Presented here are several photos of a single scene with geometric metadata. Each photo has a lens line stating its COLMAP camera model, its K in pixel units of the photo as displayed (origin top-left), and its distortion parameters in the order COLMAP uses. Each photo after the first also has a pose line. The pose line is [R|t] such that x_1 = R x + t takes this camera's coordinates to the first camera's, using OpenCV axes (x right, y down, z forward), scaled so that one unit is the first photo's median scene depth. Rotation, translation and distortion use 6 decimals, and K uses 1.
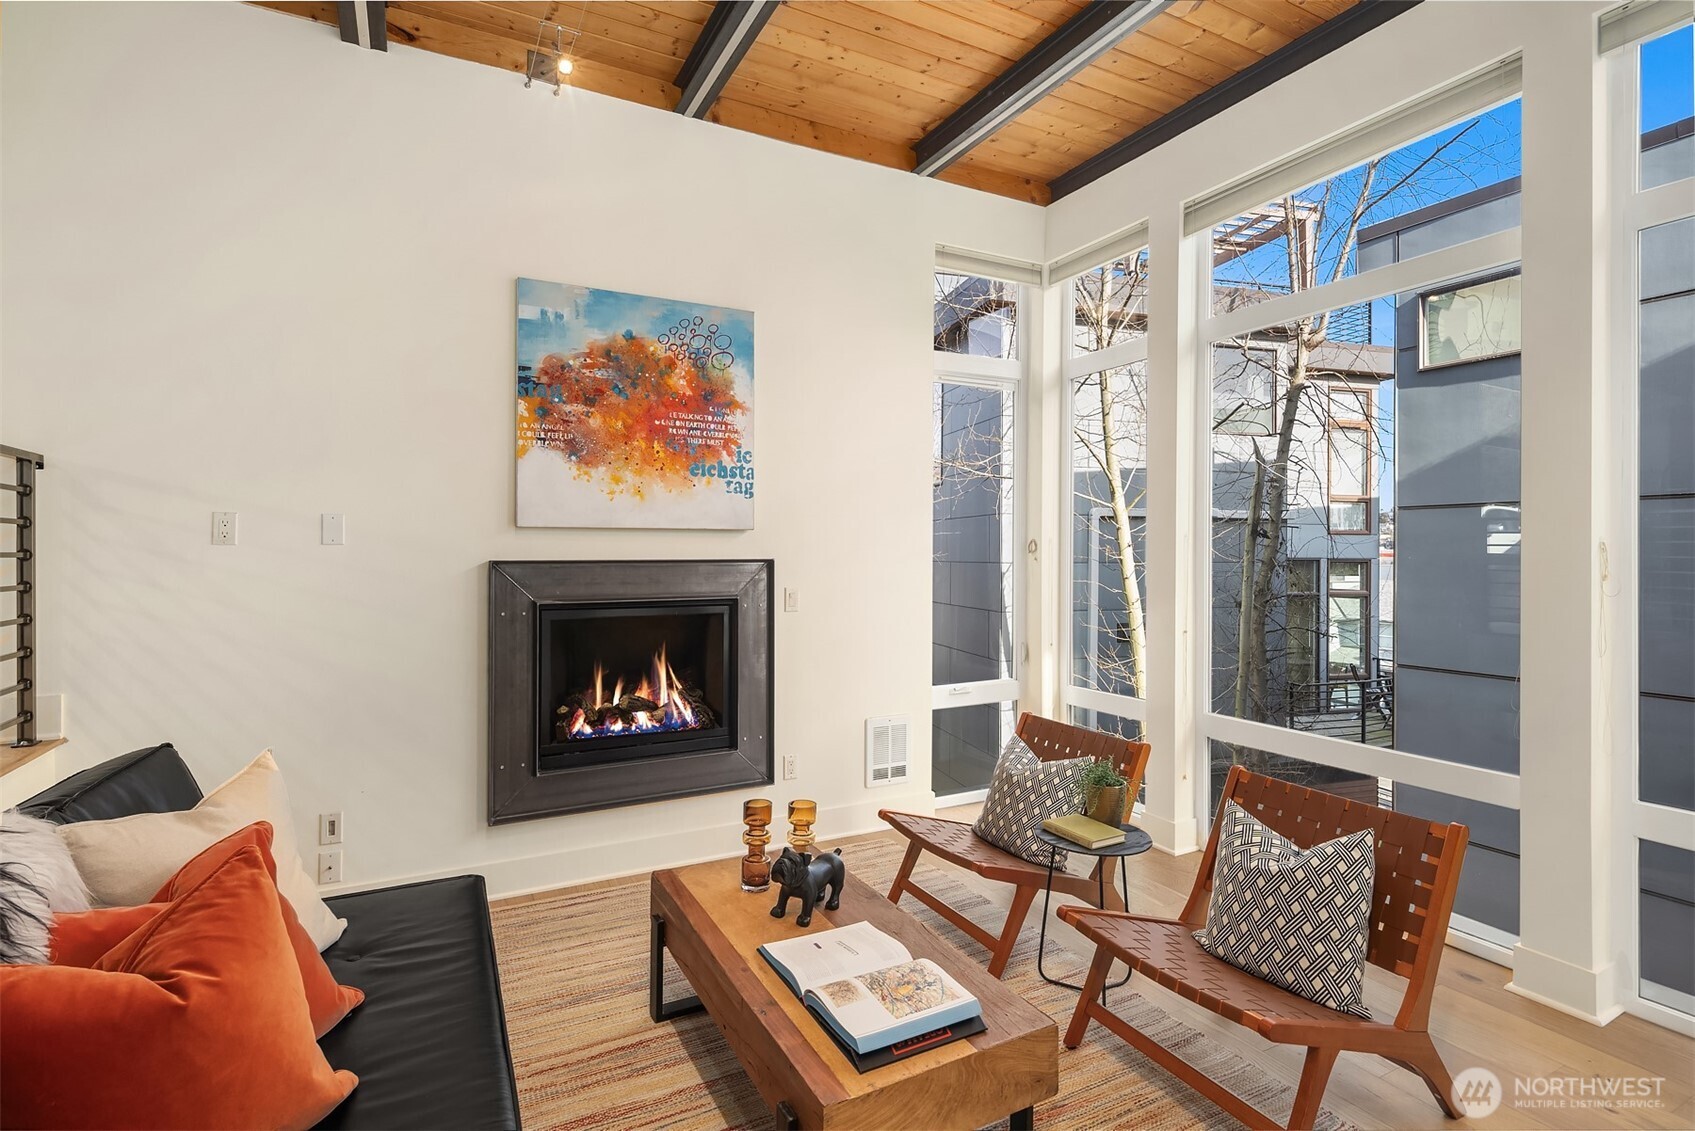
lens RADIAL K [[820.1, 0, 842.7], [0, 820.1, 558.3], [0, 0, 1]] dist [0.000537, -0.000461]
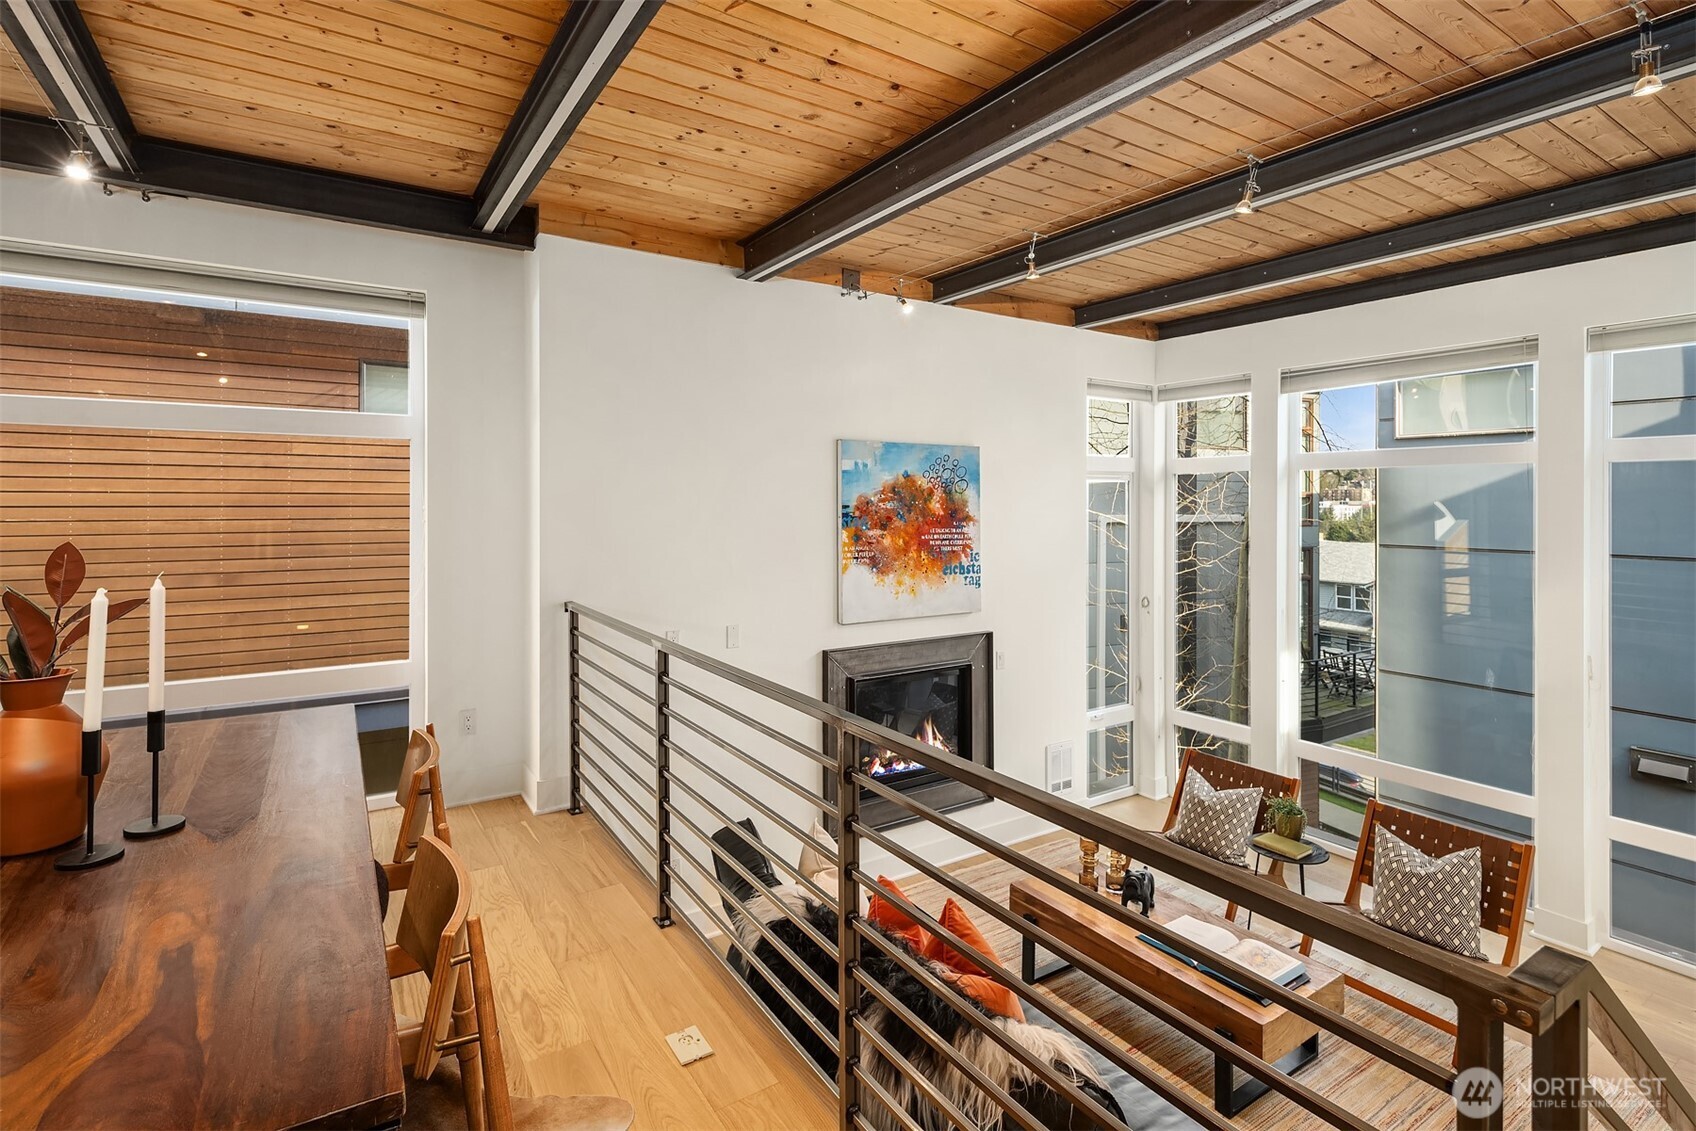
lens RADIAL K [[820.3, 0, 846.8], [0, 820.3, 504.2], [0, 0, 1]] dist [-0.000758, -0.000600]
pose [[0.995274, 0.004345, 0.097008, -0.502844], [-0.003988, 0.999985, -0.003875, -0.224051], [-0.097023, 0.003470, 0.995276, -0.340029]]
